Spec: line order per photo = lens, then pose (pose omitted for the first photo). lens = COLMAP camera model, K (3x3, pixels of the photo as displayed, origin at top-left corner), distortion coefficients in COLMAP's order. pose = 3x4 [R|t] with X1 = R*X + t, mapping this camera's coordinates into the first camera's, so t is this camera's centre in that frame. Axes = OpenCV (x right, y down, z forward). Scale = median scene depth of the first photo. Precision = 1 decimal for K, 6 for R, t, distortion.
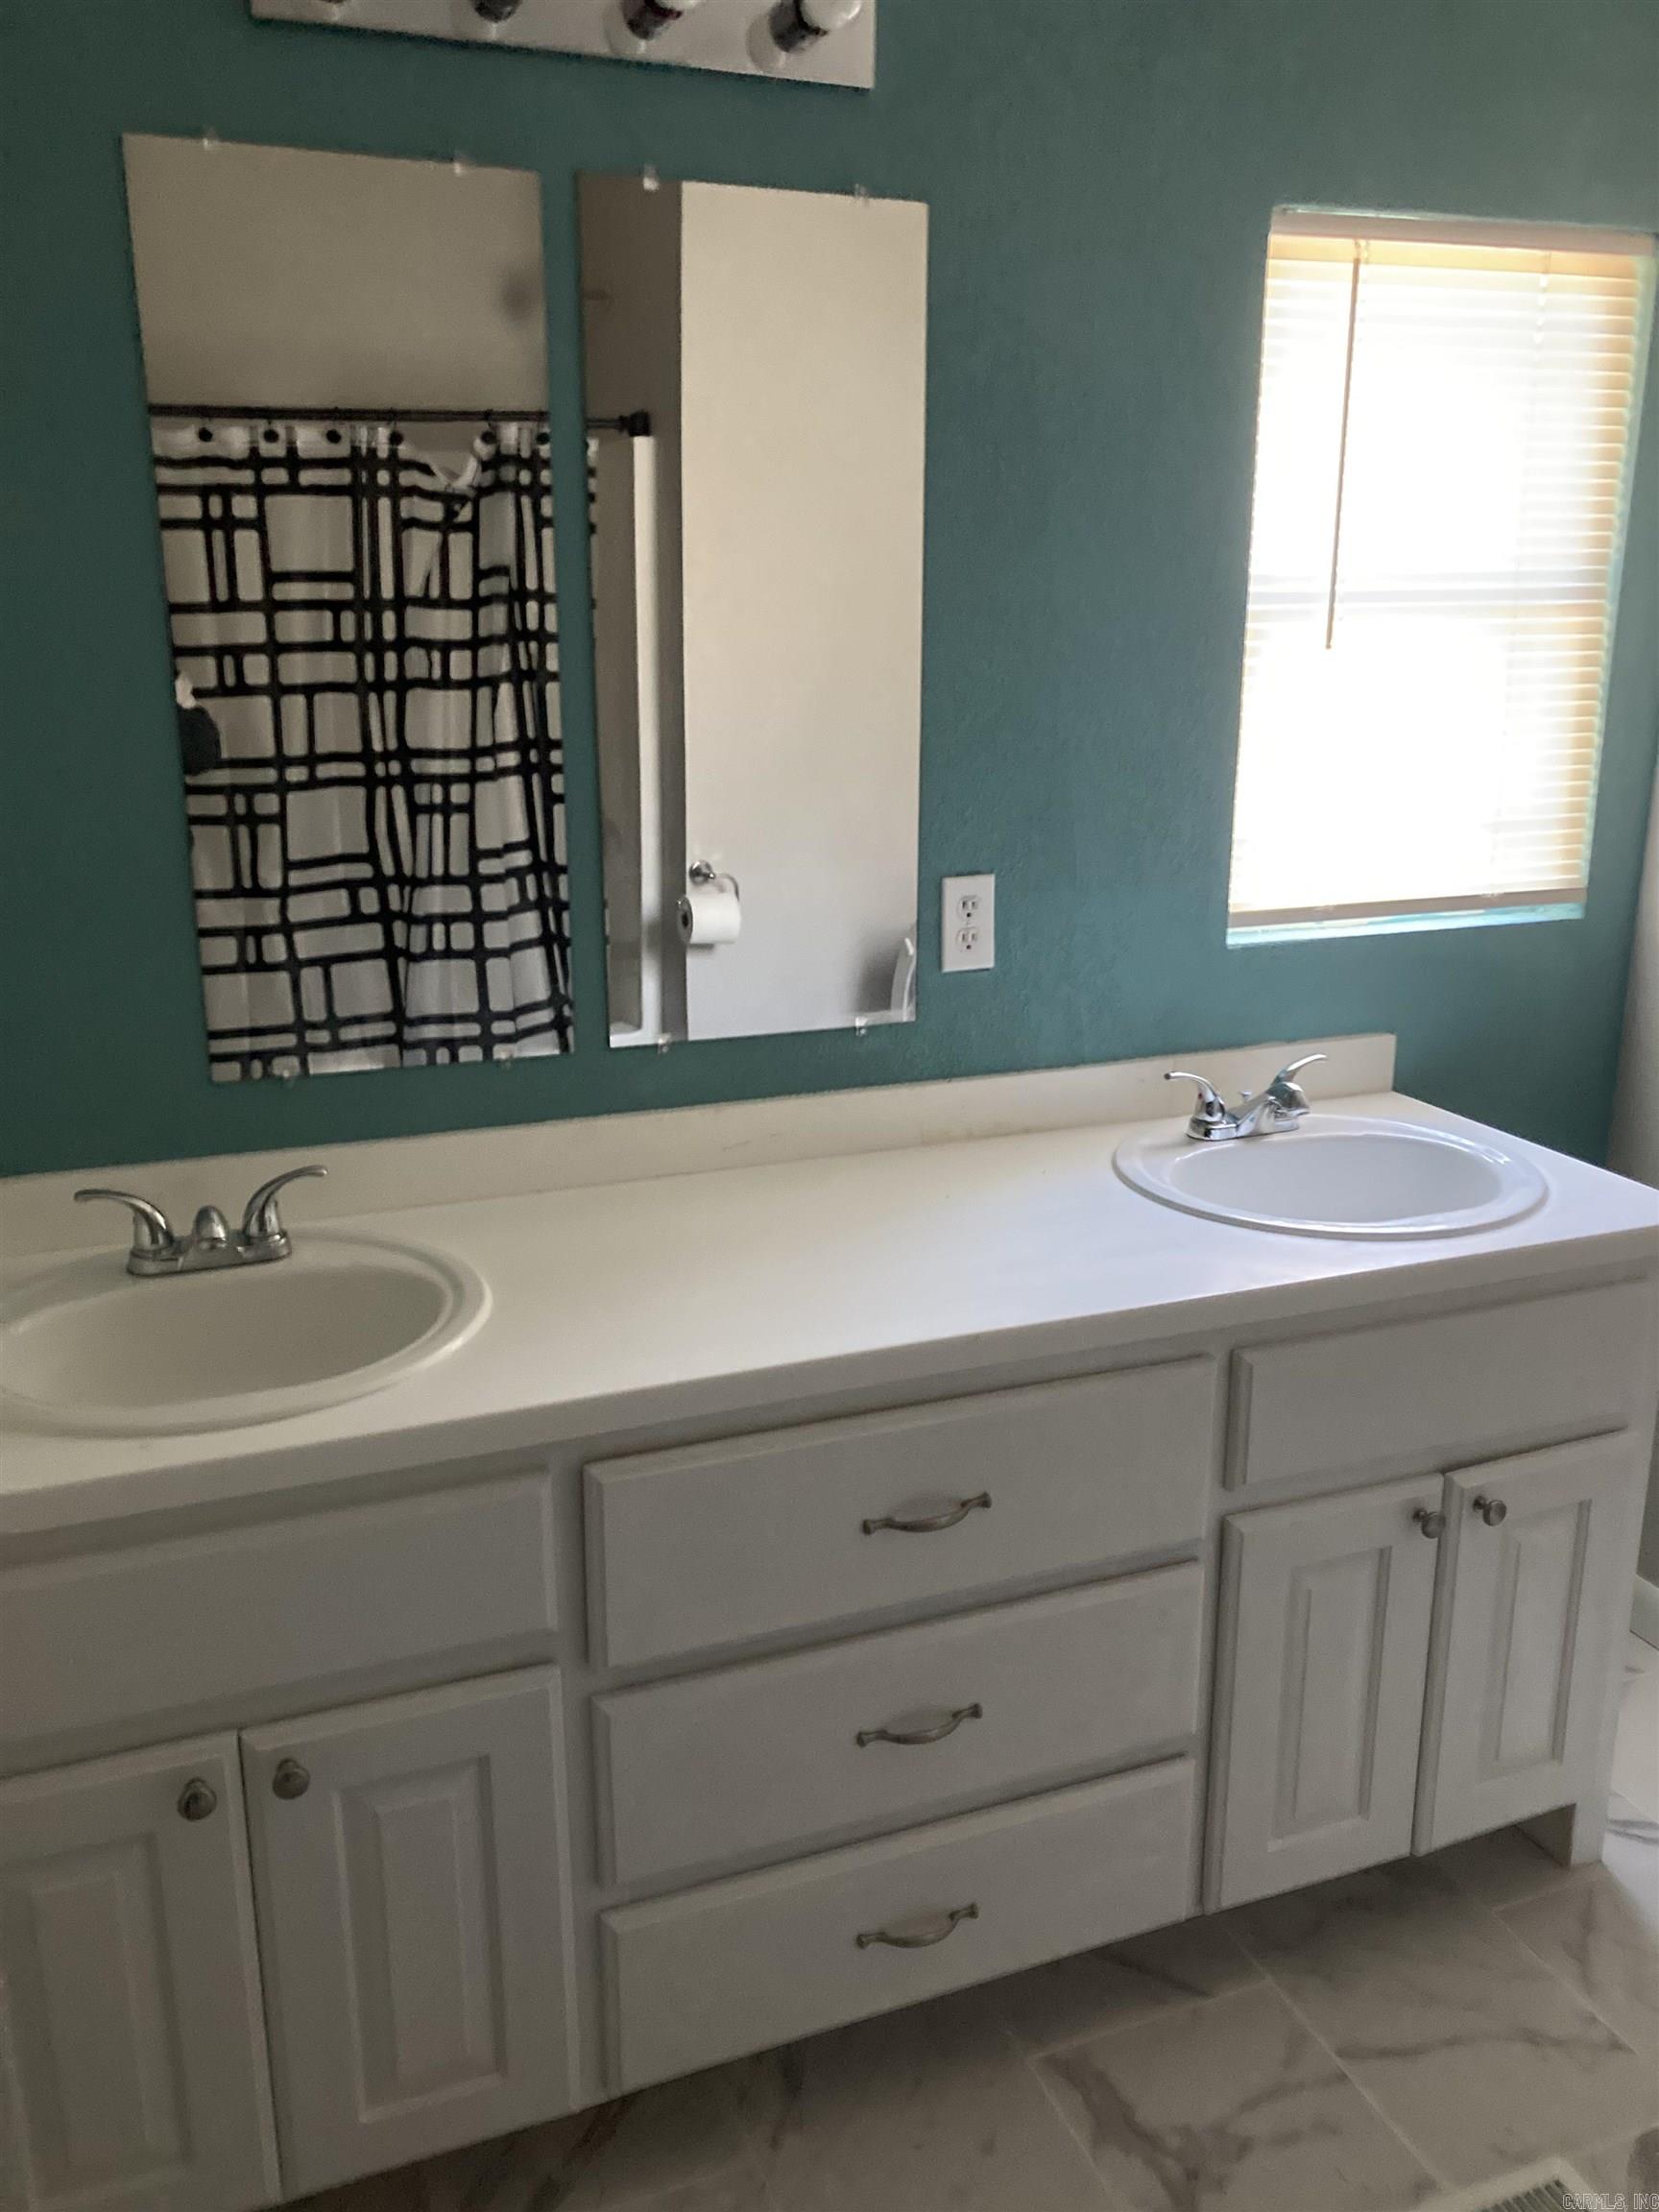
lens RADIAL K [[1807.6, 0, 828.6], [0, 1807.6, 1112.3], [0, 0, 1]] dist [0.029880, -0.025241]
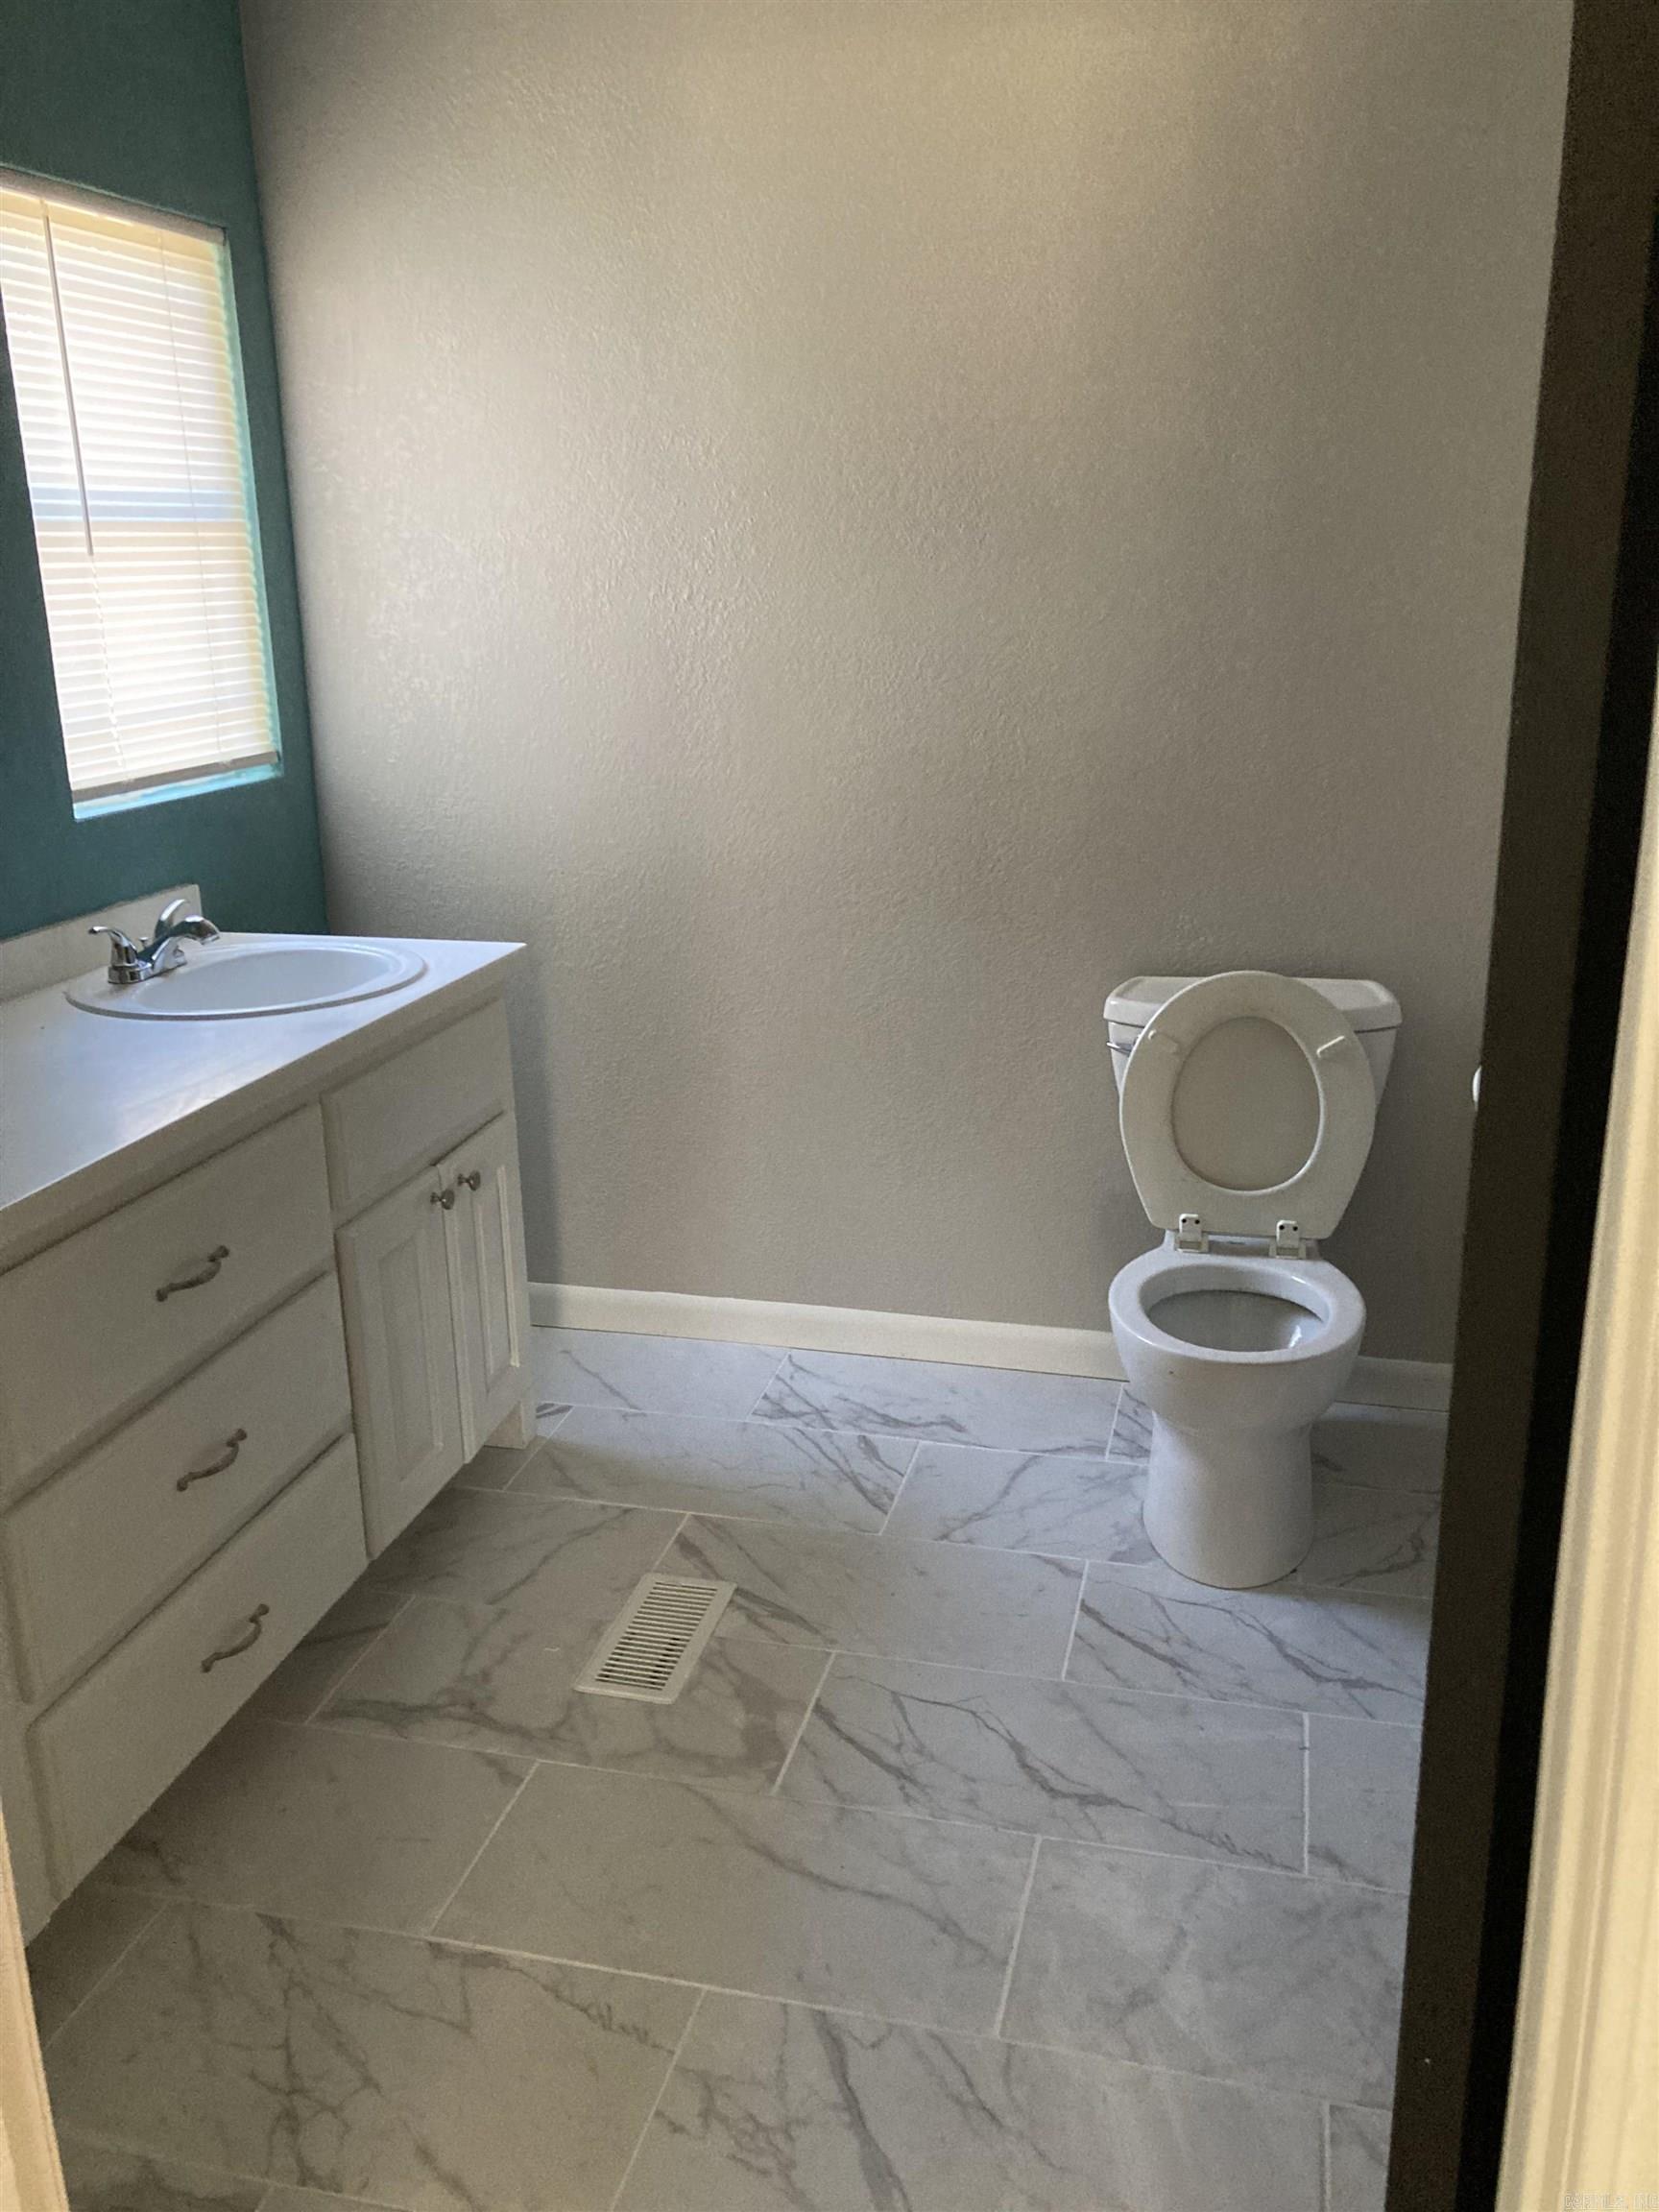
lens RADIAL K [[1807.6, 0, 840.7], [0, 1807.6, 1096.0], [0, 0, 1]] dist [0.029880, -0.025241]
pose [[0.578213, -0.240093, 0.779760, -0.506191], [0.236021, 0.964081, 0.121831, 0.057169], [-0.781002, 0.113595, 0.614111, -0.054641]]
